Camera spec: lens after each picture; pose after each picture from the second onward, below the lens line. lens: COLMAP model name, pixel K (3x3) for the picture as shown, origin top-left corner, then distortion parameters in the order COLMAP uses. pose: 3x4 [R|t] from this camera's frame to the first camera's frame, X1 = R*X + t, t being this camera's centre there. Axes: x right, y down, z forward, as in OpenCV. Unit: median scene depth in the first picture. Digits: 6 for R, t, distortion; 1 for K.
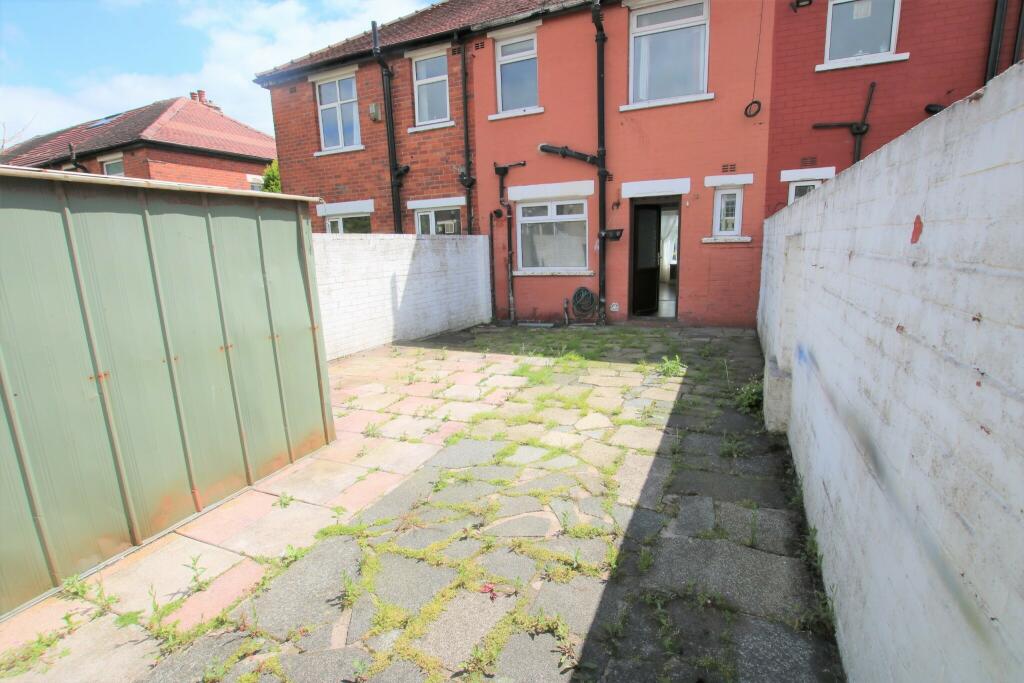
lens RADIAL K [[476.4, 0, 514.4], [0, 476.4, 346.7], [0, 0, 1]] dist [-0.028602, 0.001383]
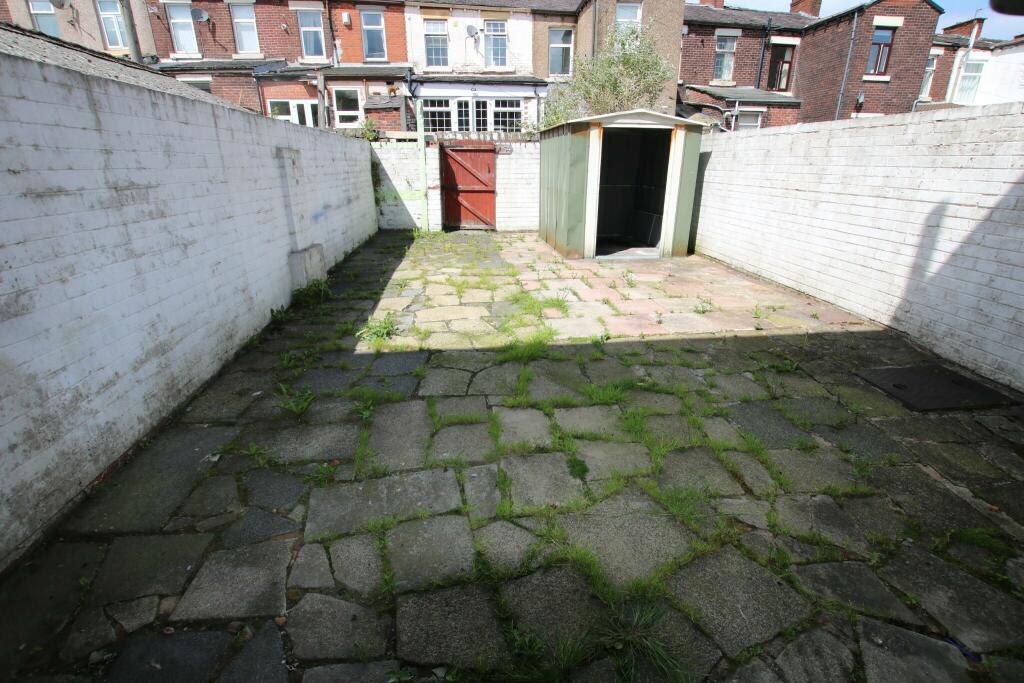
lens RADIAL K [[476.4, 0, 514.4], [0, 476.4, 346.7], [0, 0, 1]] dist [-0.028602, 0.001383]
pose [[-0.863972, 0.218397, -0.453713, 0.484807], [-0.071045, 0.839163, 0.539220, -0.338370], [0.498503, 0.498105, -0.709497, 1.624609]]
